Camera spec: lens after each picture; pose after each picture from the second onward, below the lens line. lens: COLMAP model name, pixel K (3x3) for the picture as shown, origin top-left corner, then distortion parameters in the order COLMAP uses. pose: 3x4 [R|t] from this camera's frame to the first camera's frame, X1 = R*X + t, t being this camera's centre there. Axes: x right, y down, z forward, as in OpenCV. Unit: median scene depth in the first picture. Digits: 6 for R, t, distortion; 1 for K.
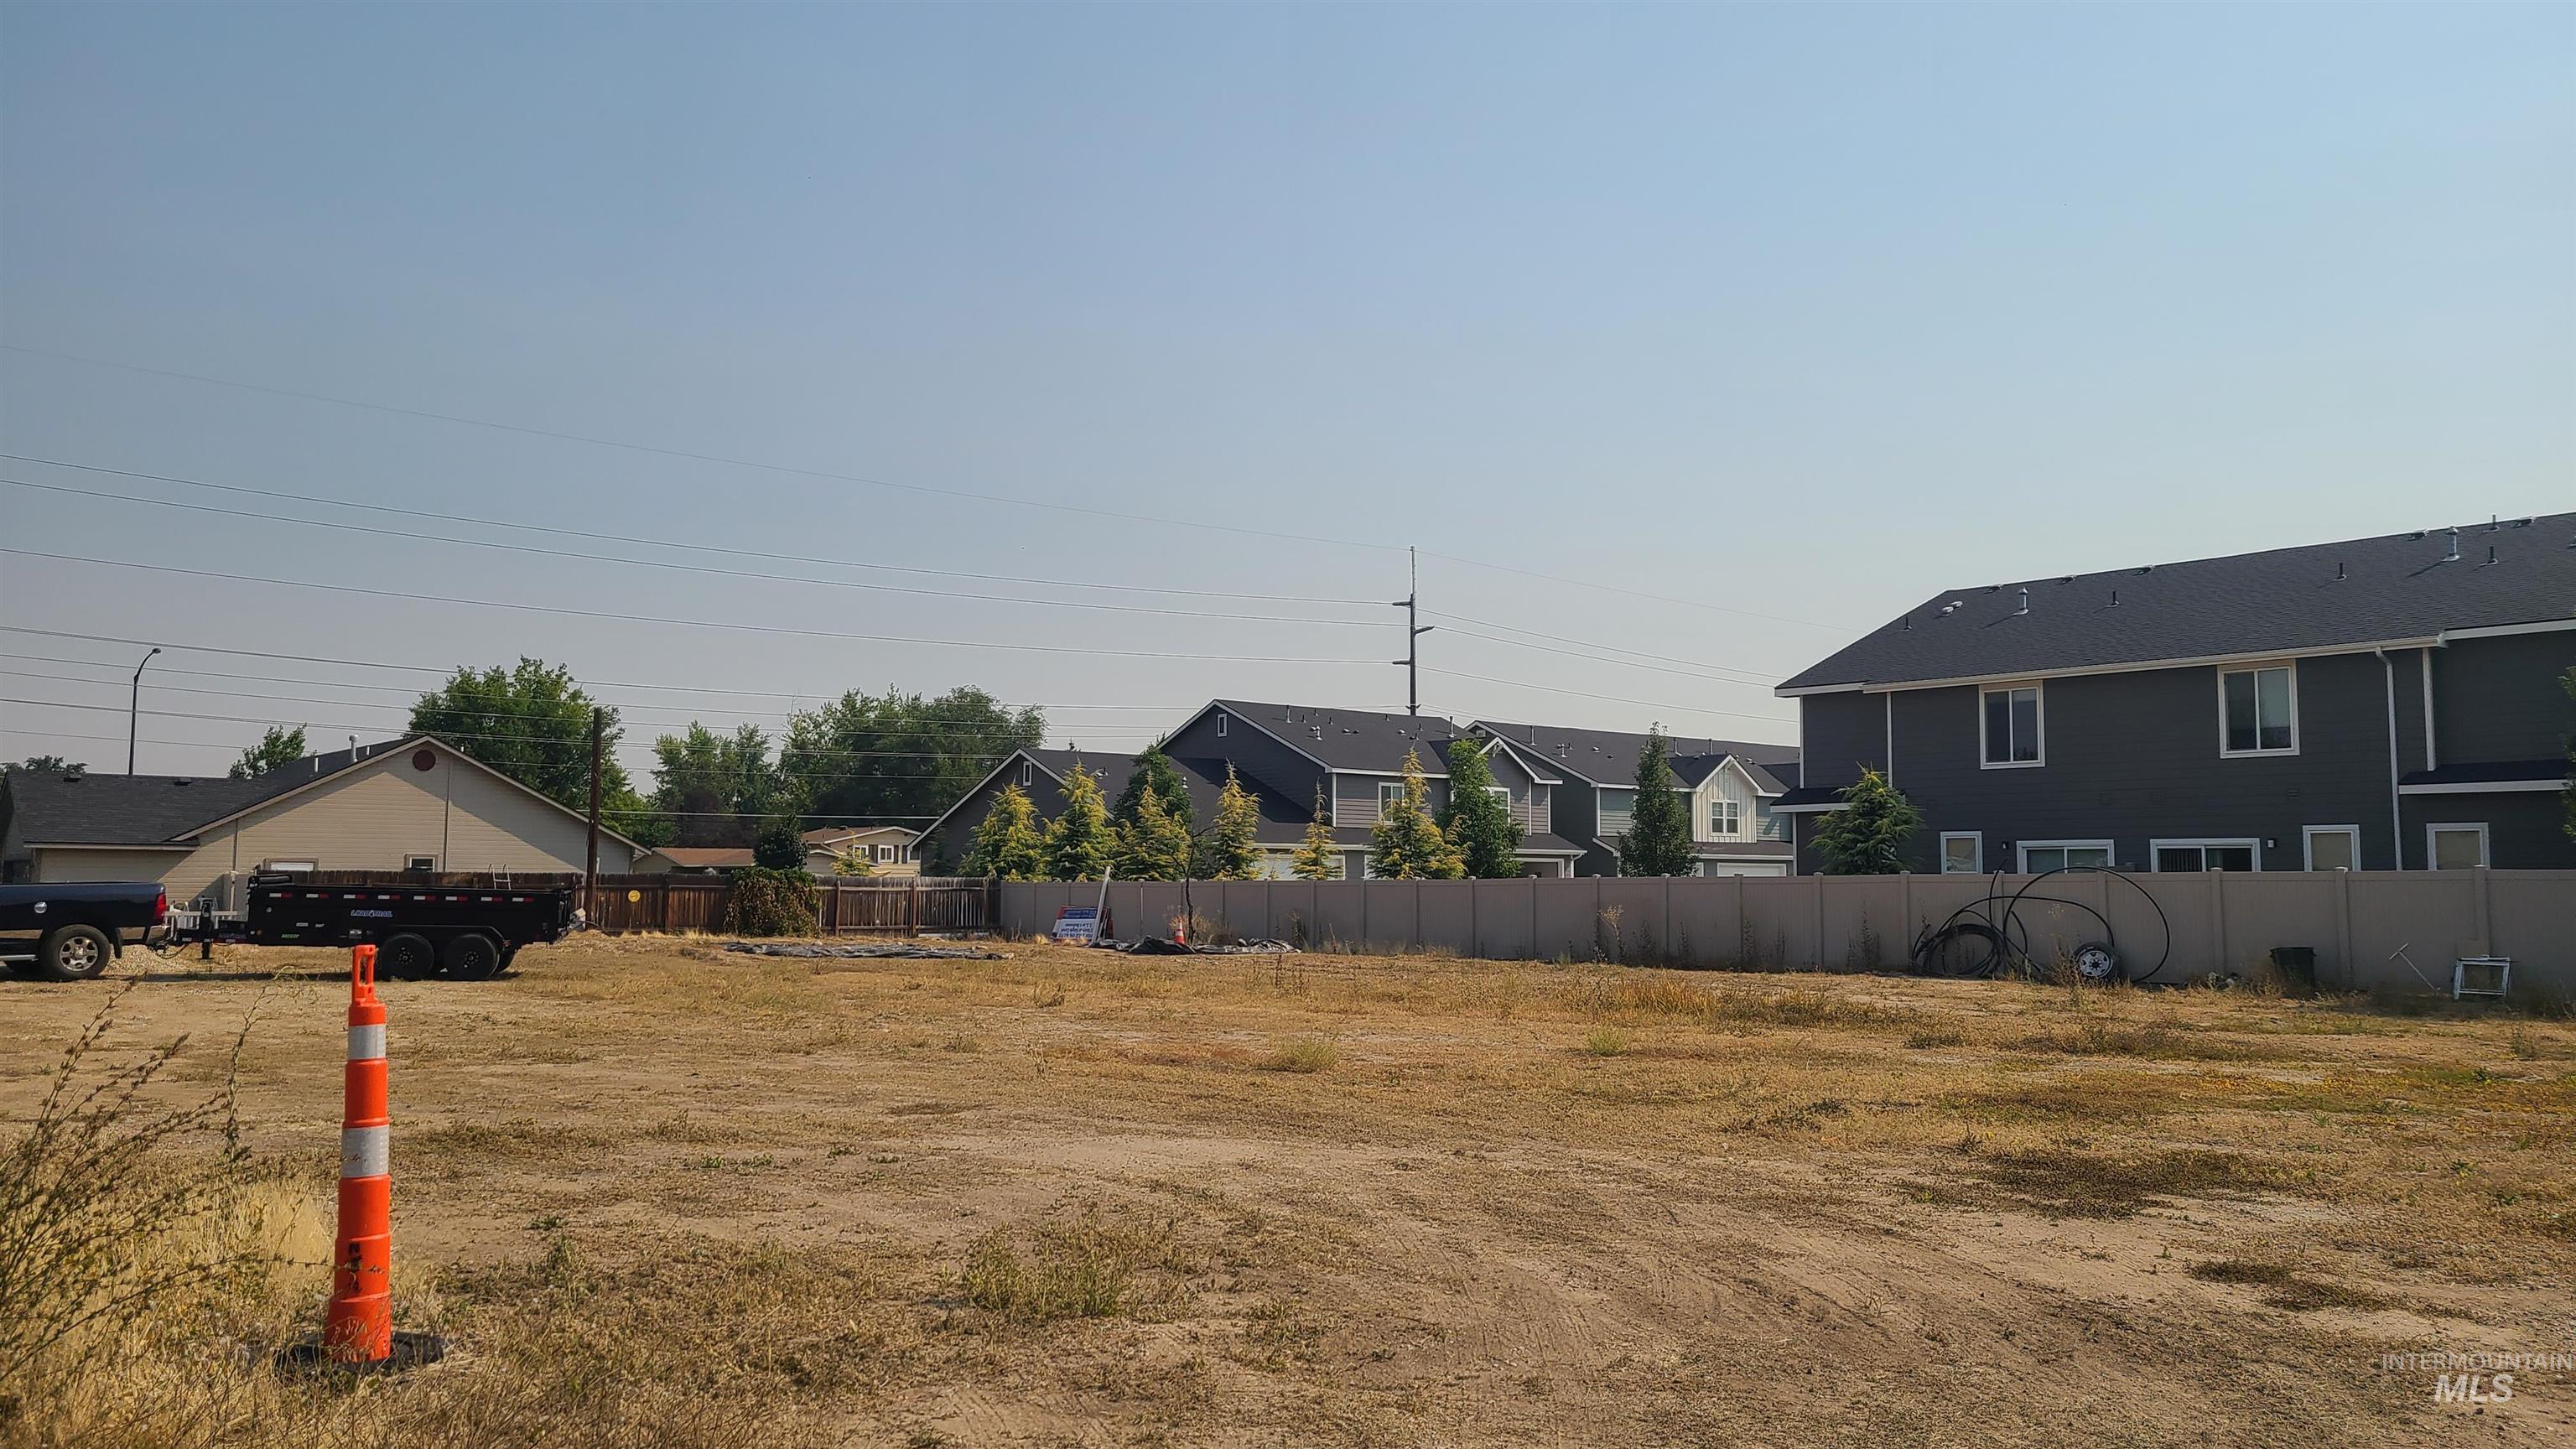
lens RADIAL K [[1962.4, 0, 1285.6], [0, 1962.4, 755.4], [0, 0, 1]] dist [0.078762, -0.065998]
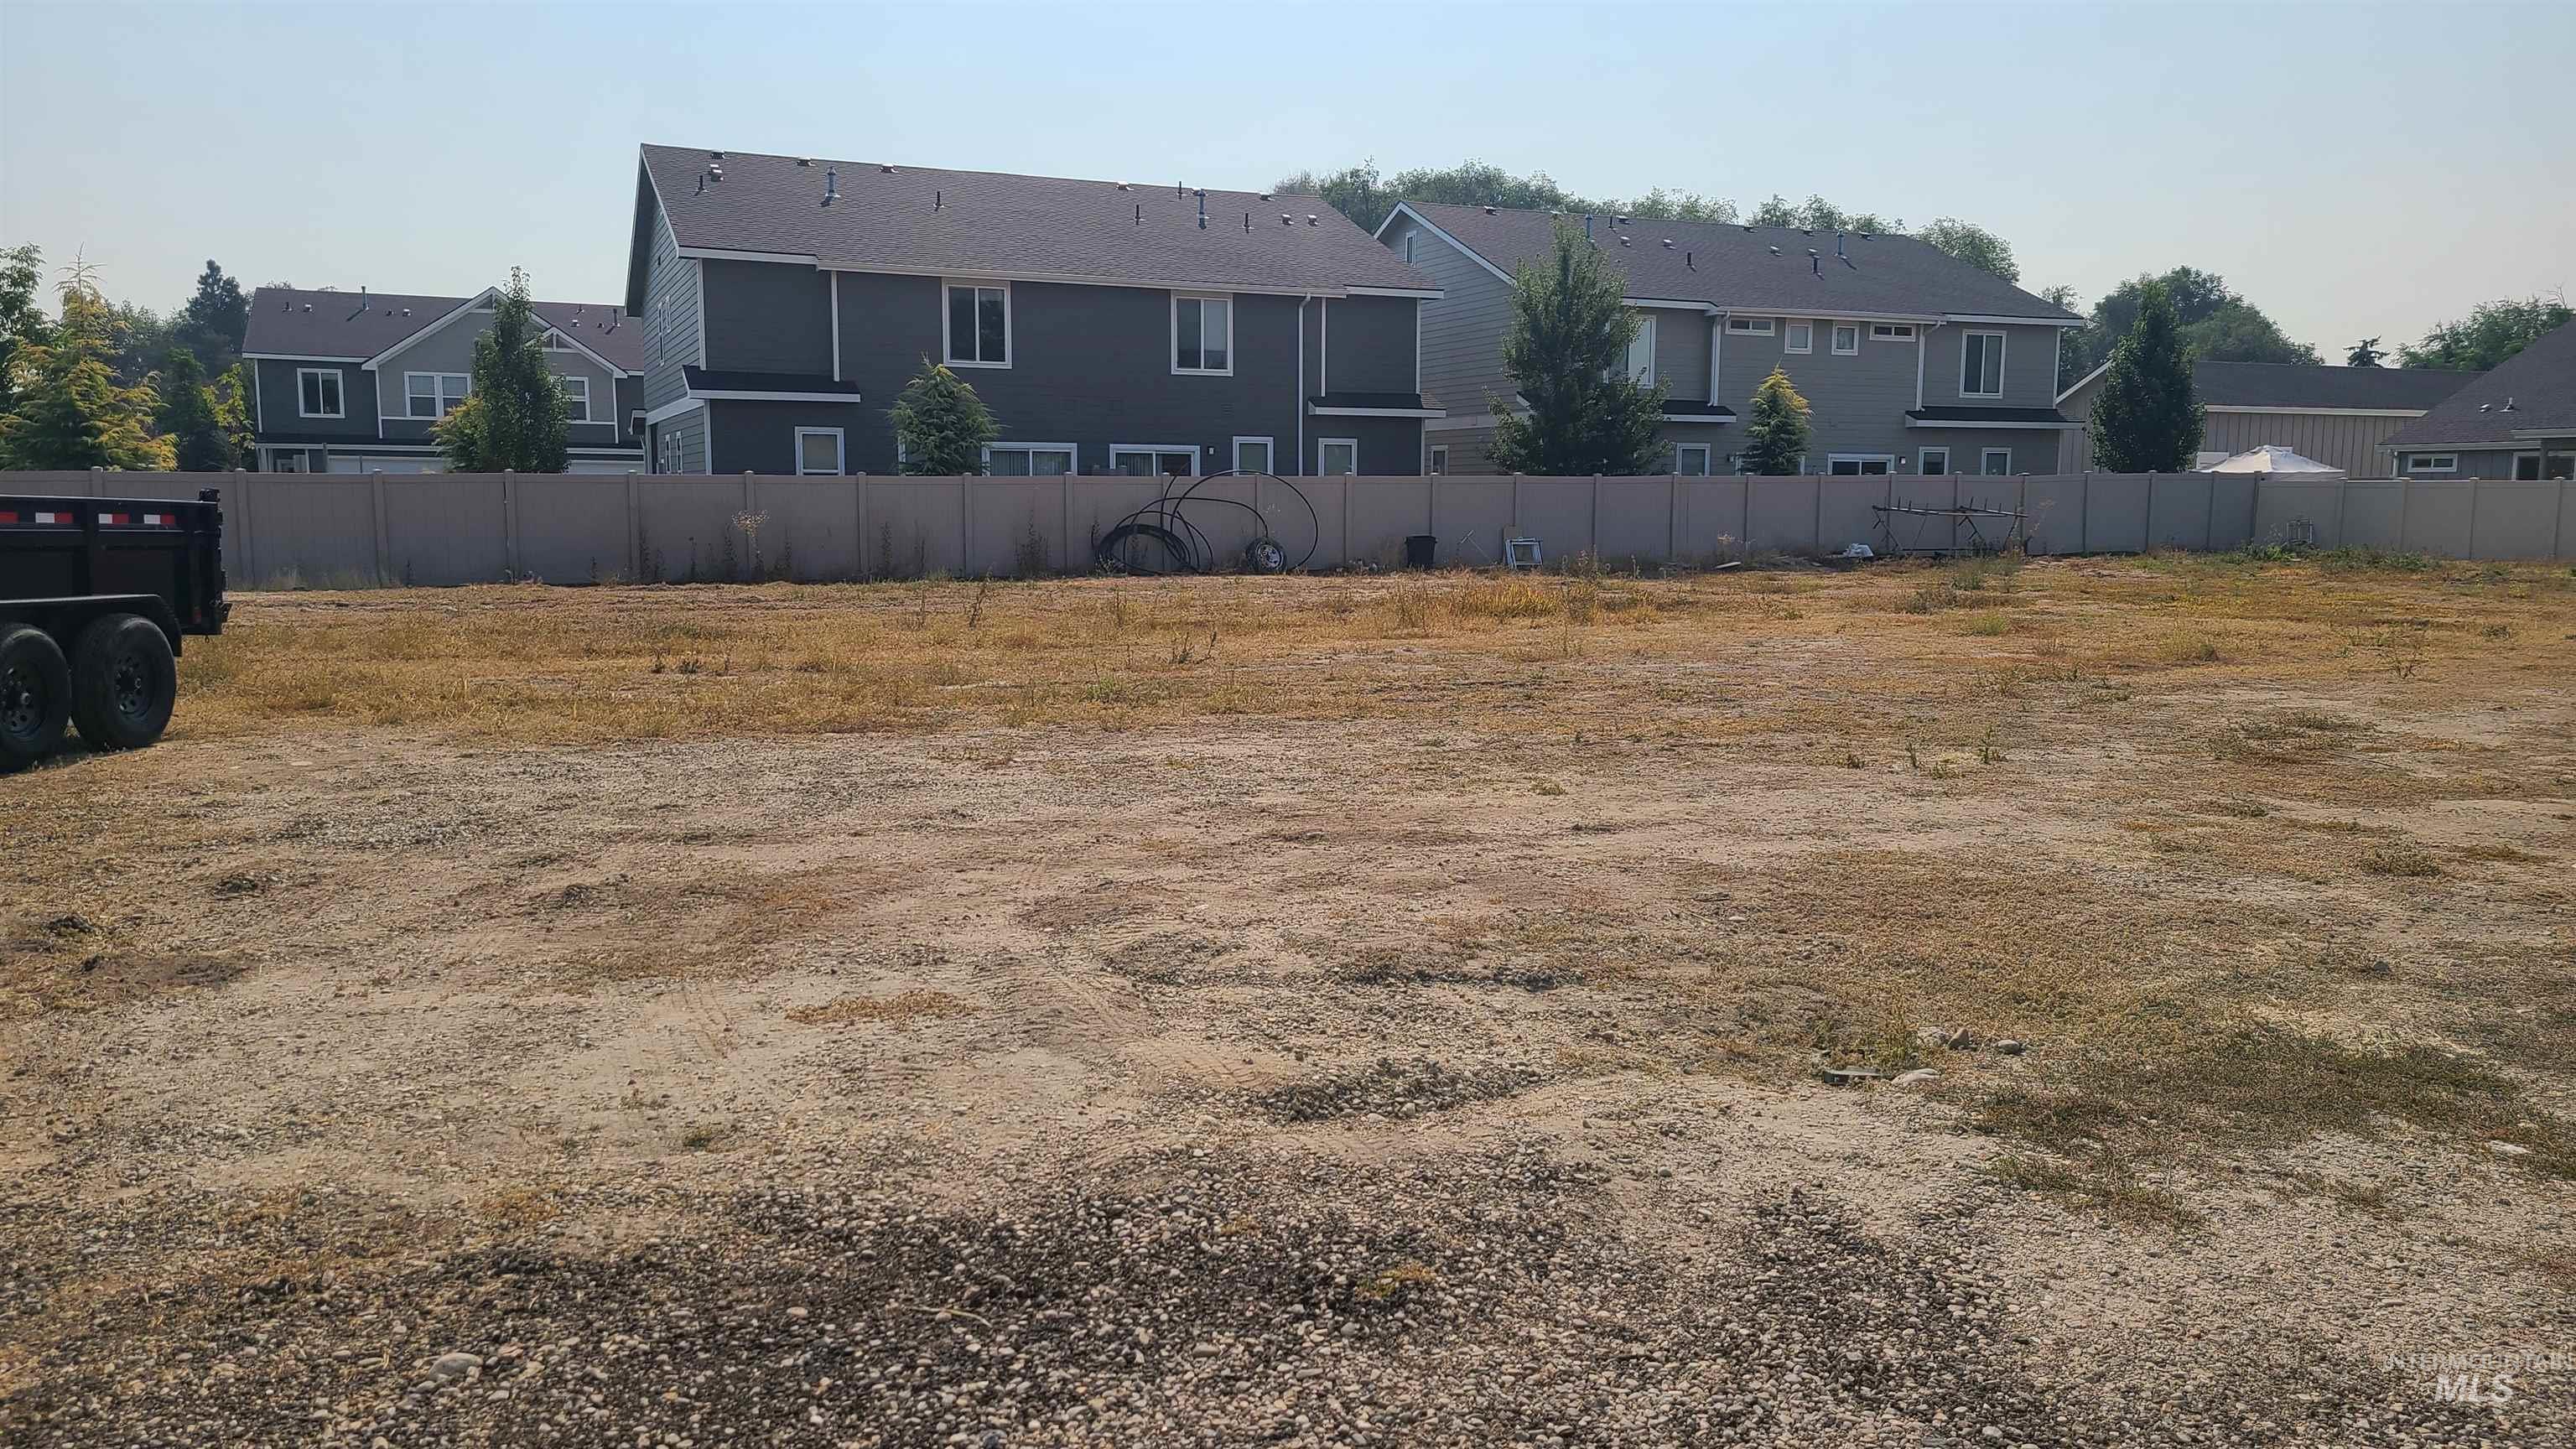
lens RADIAL K [[1960.8, 0, 1288.1], [0, 1960.8, 750.3], [0, 0, 1]] dist [0.081580, -0.070125]
pose [[0.225660, -0.125773, 0.966053, -1.092976], [-0.063194, 0.987653, 0.143346, 0.084215], [-0.972154, -0.093396, 0.214925, 1.164102]]
